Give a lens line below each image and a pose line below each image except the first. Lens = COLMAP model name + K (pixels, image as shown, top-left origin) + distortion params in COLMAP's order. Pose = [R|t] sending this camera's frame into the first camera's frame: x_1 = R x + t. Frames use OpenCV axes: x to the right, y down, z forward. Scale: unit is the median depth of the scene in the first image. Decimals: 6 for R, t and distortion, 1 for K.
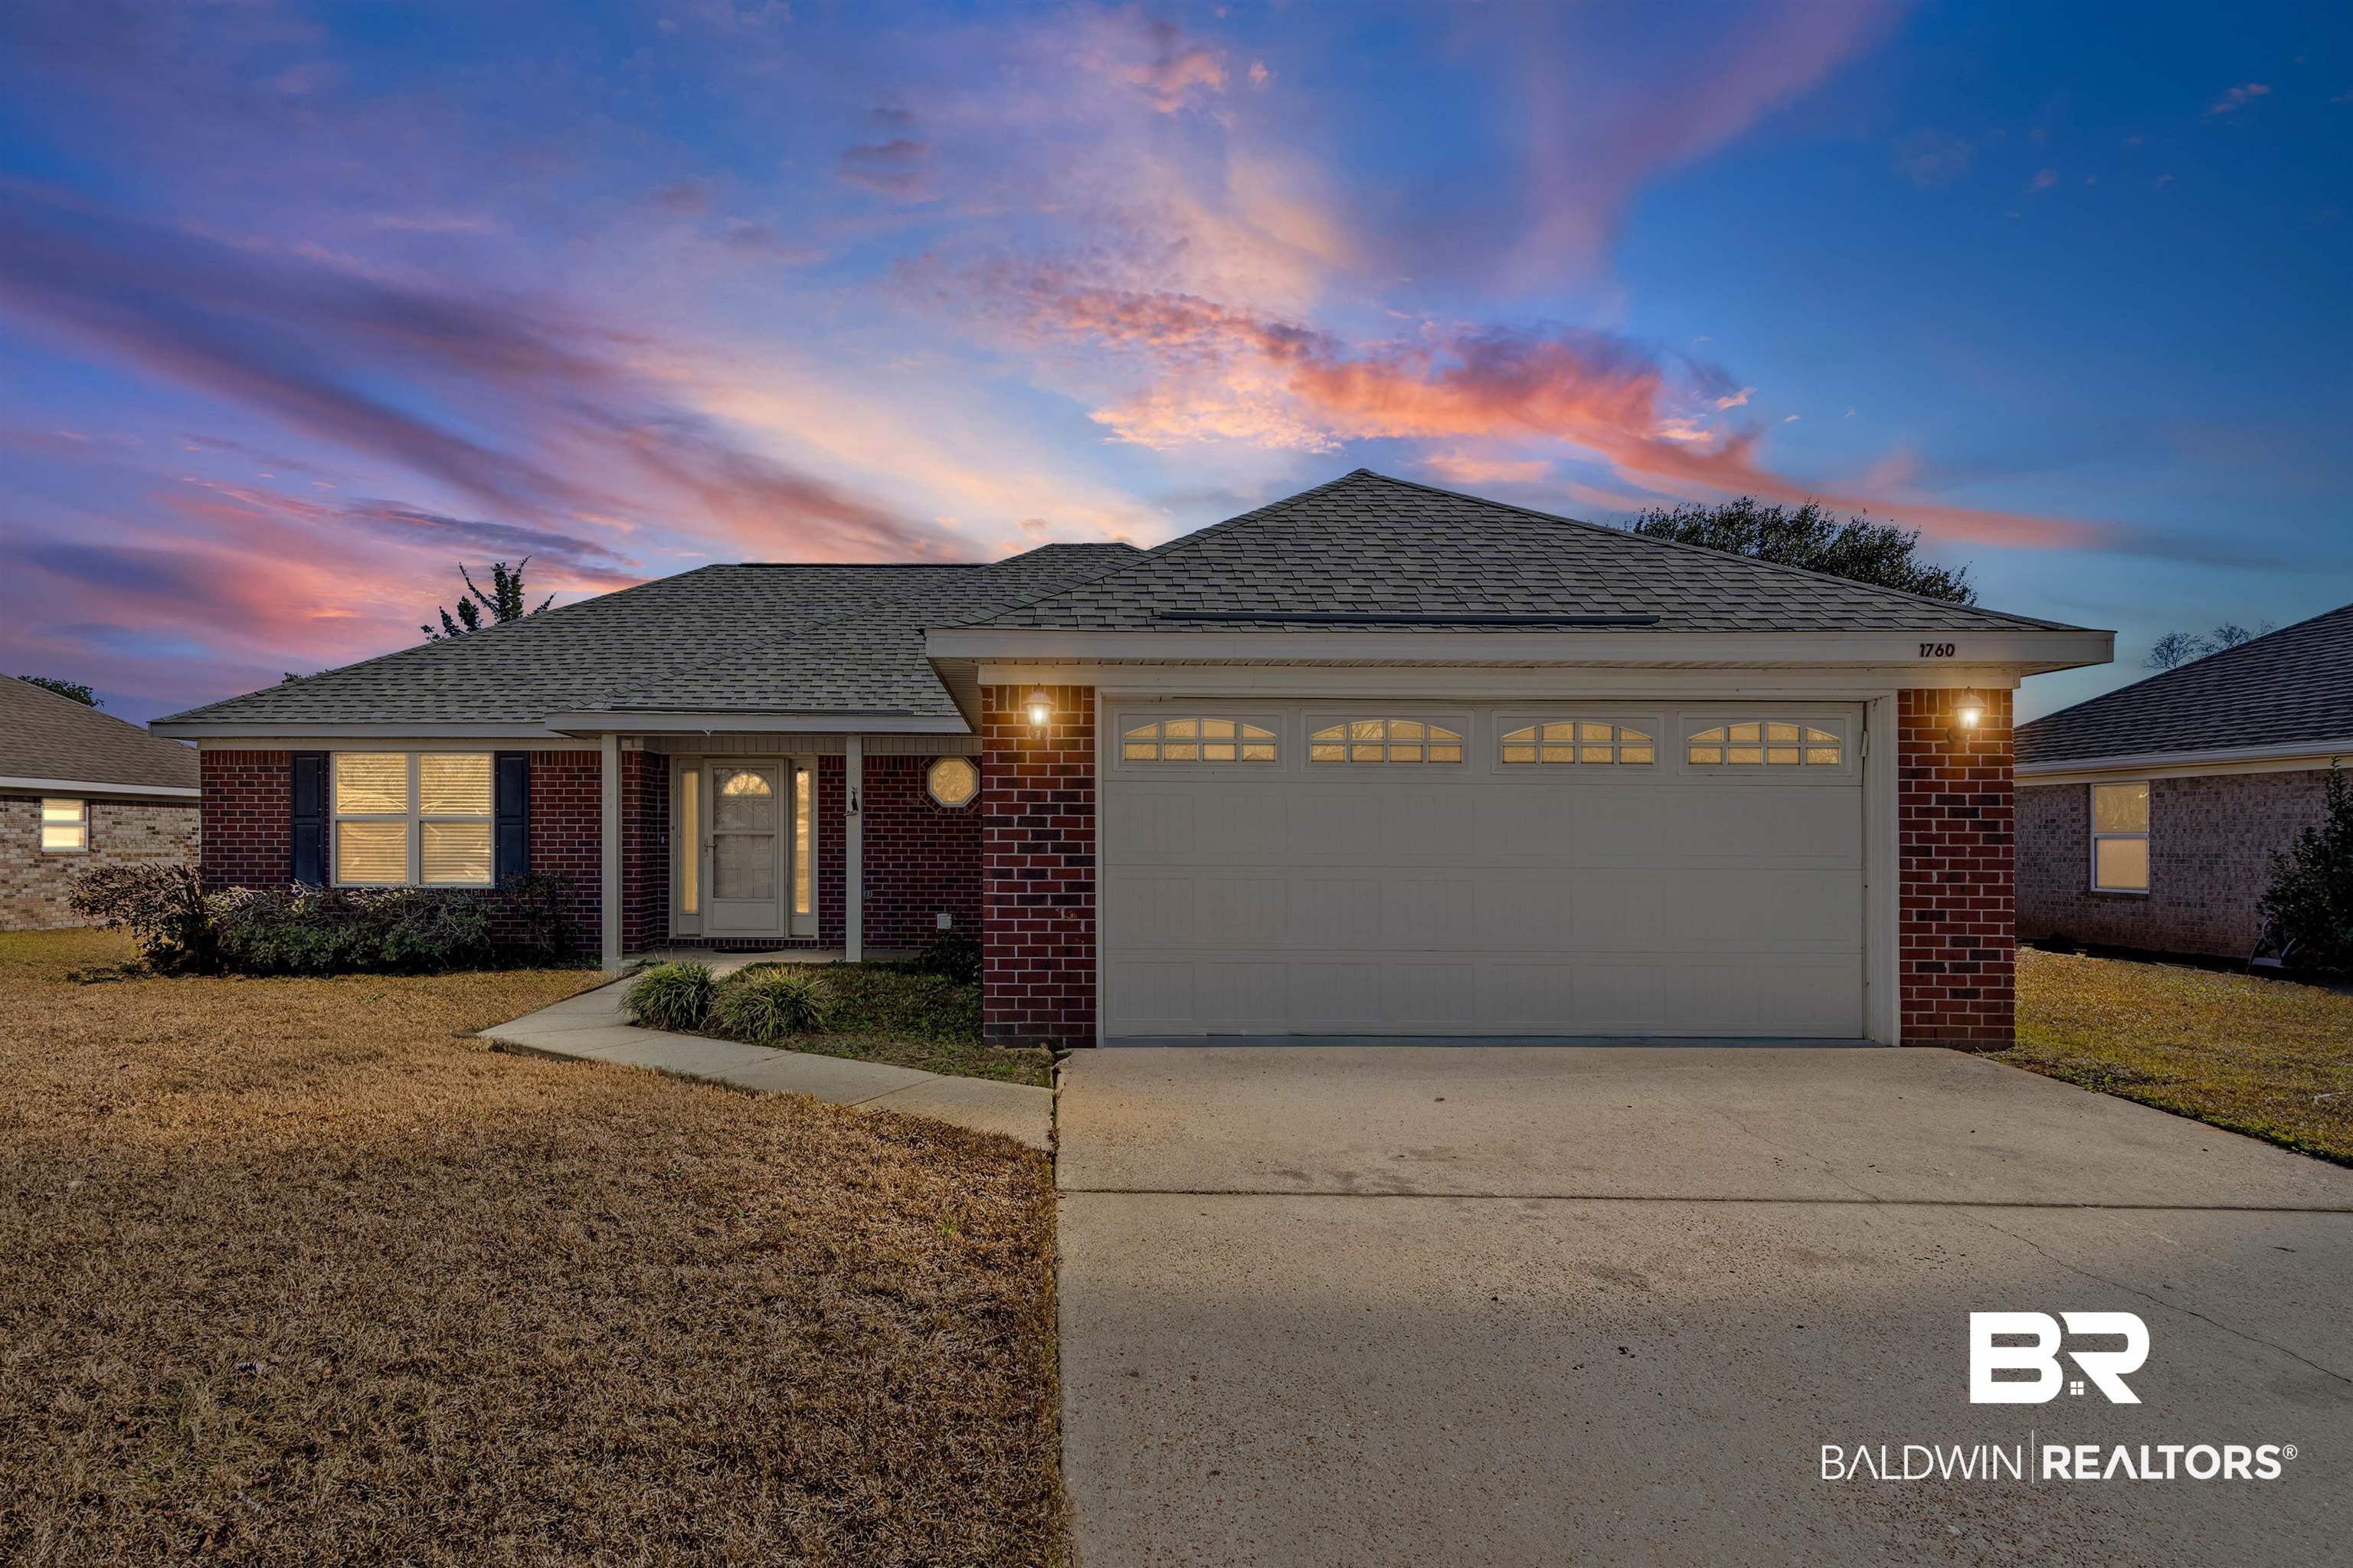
lens RADIAL K [[1113.8, 0, 1178.2], [0, 1113.8, 801.6], [0, 0, 1]] dist [-0.003732, 0.000940]
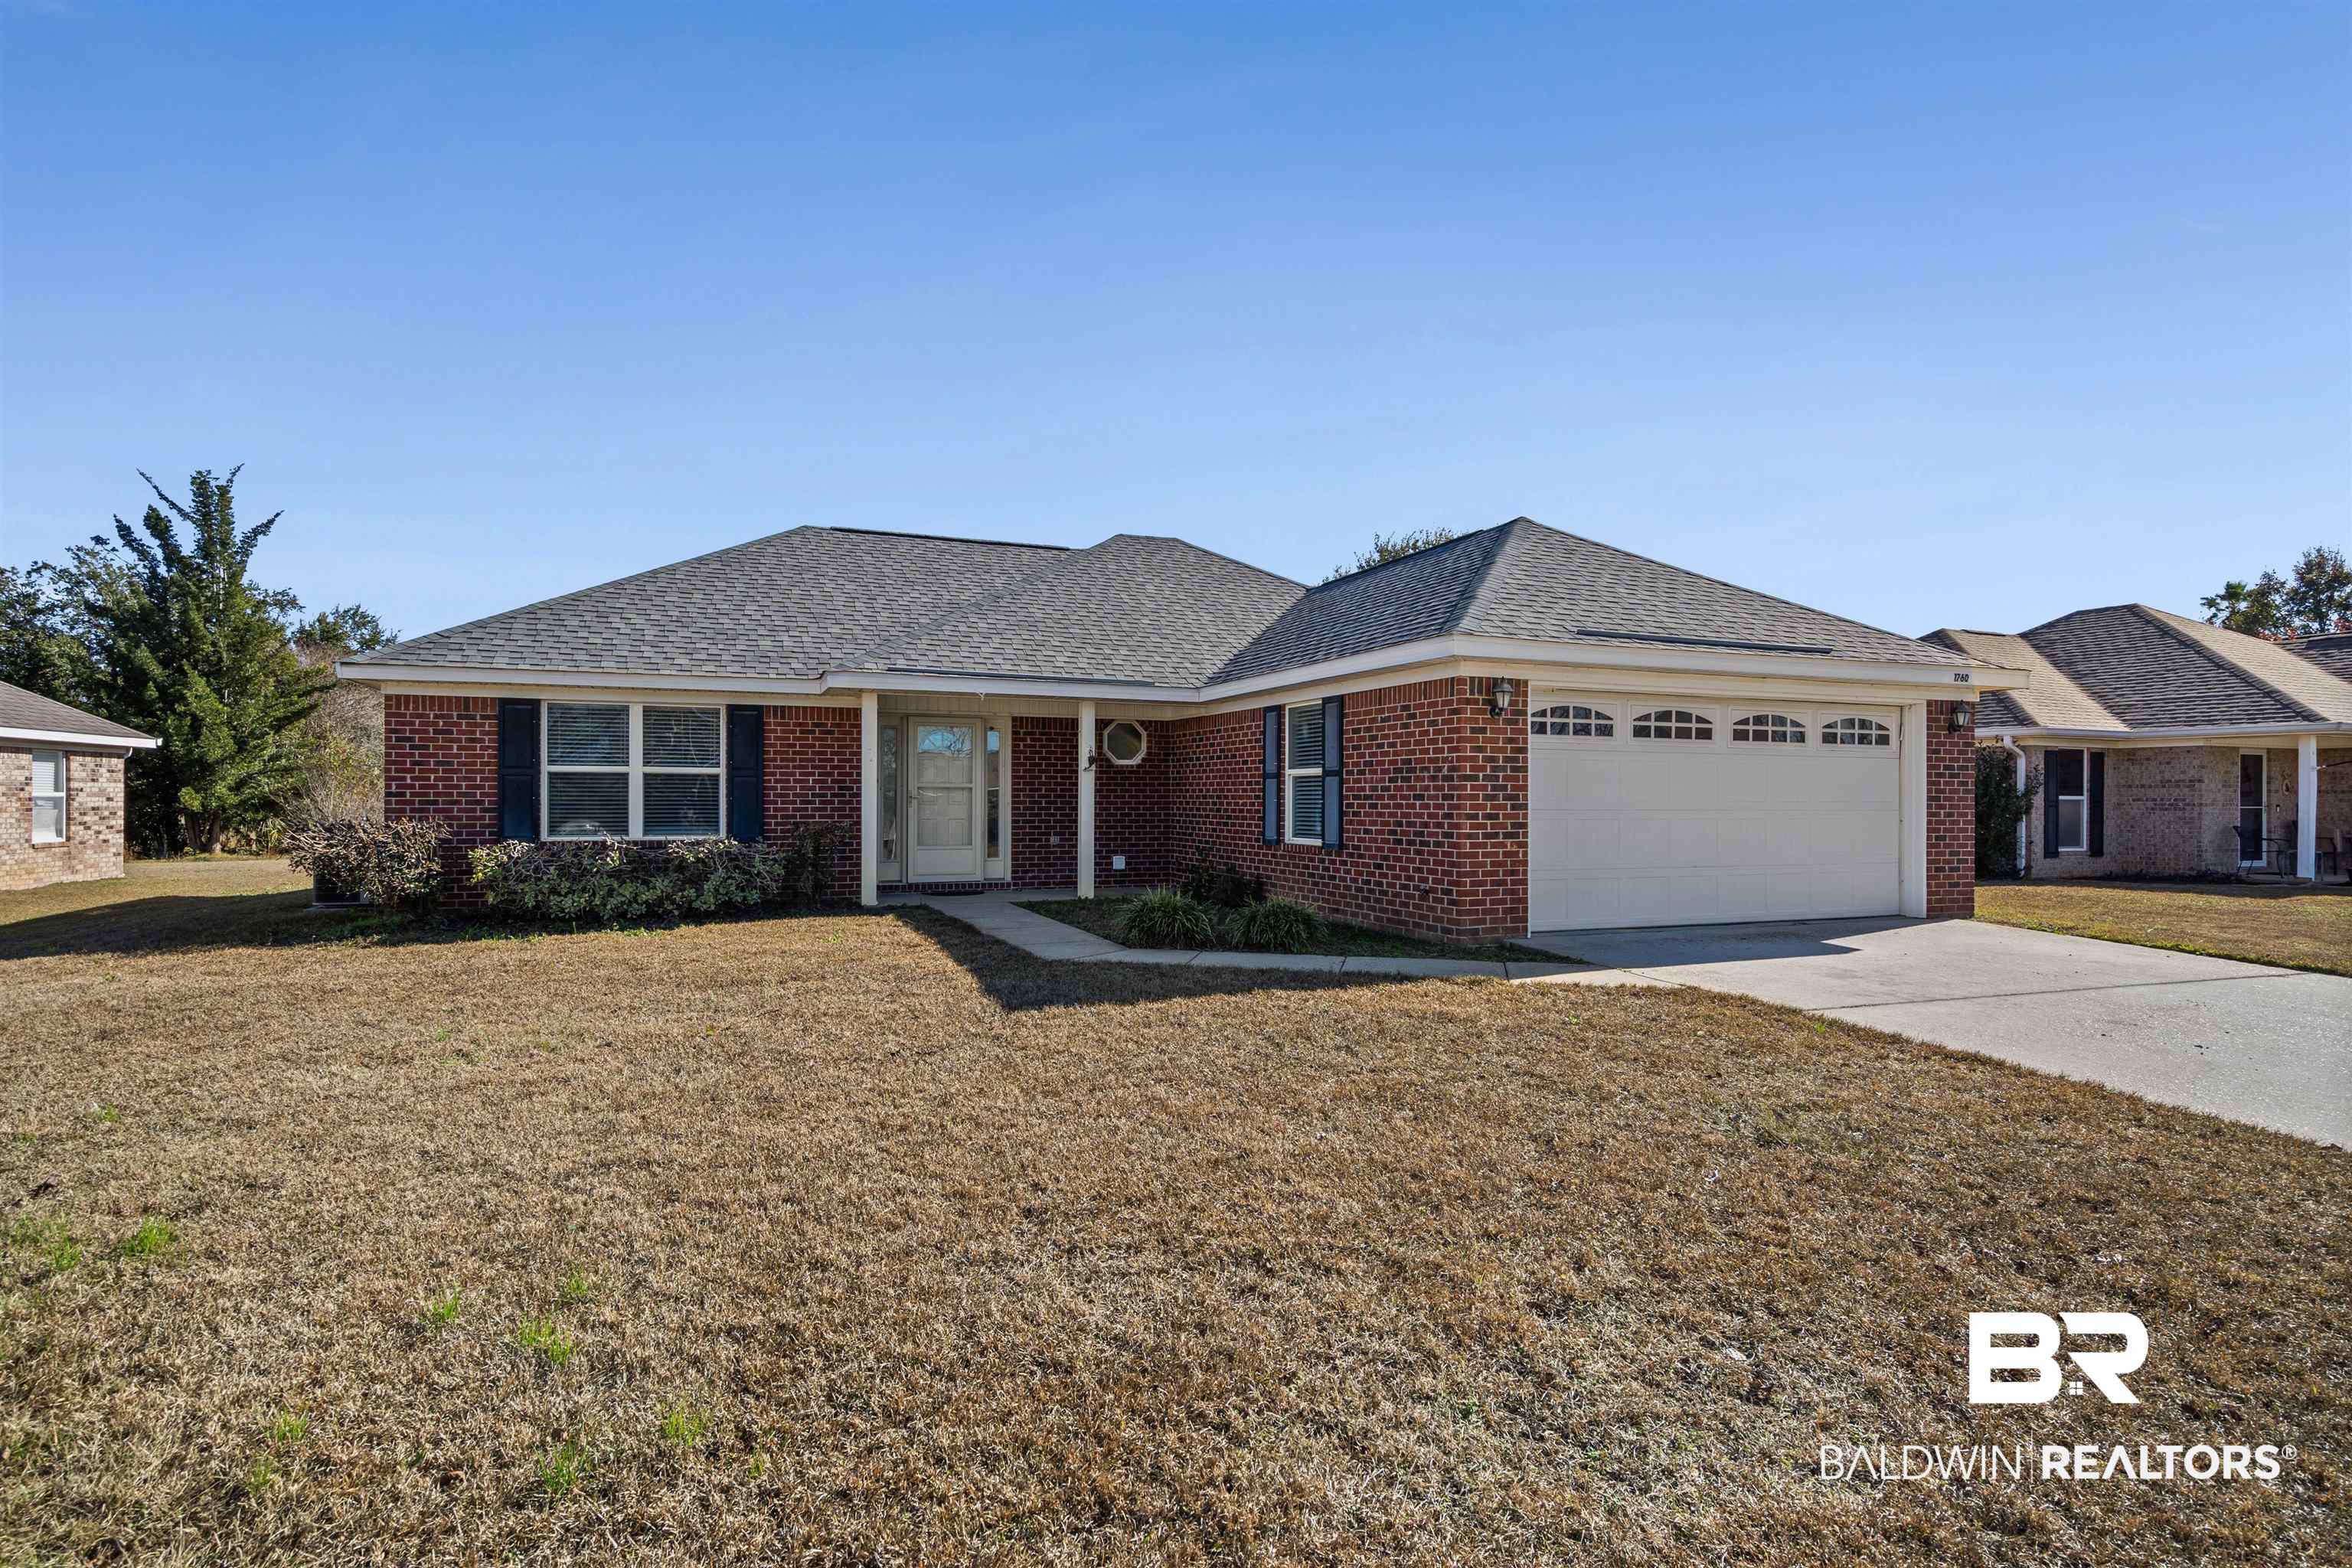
lens RADIAL K [[1044.8, 0, 1171.7], [0, 1044.8, 787.4], [0, 0, 1]] dist [-0.001550, -0.000097]
pose [[0.940196, 0.002978, 0.340620, -0.633603], [-0.012126, 0.999621, 0.024732, 0.001826], [-0.340417, -0.027384, 0.939876, -0.043353]]
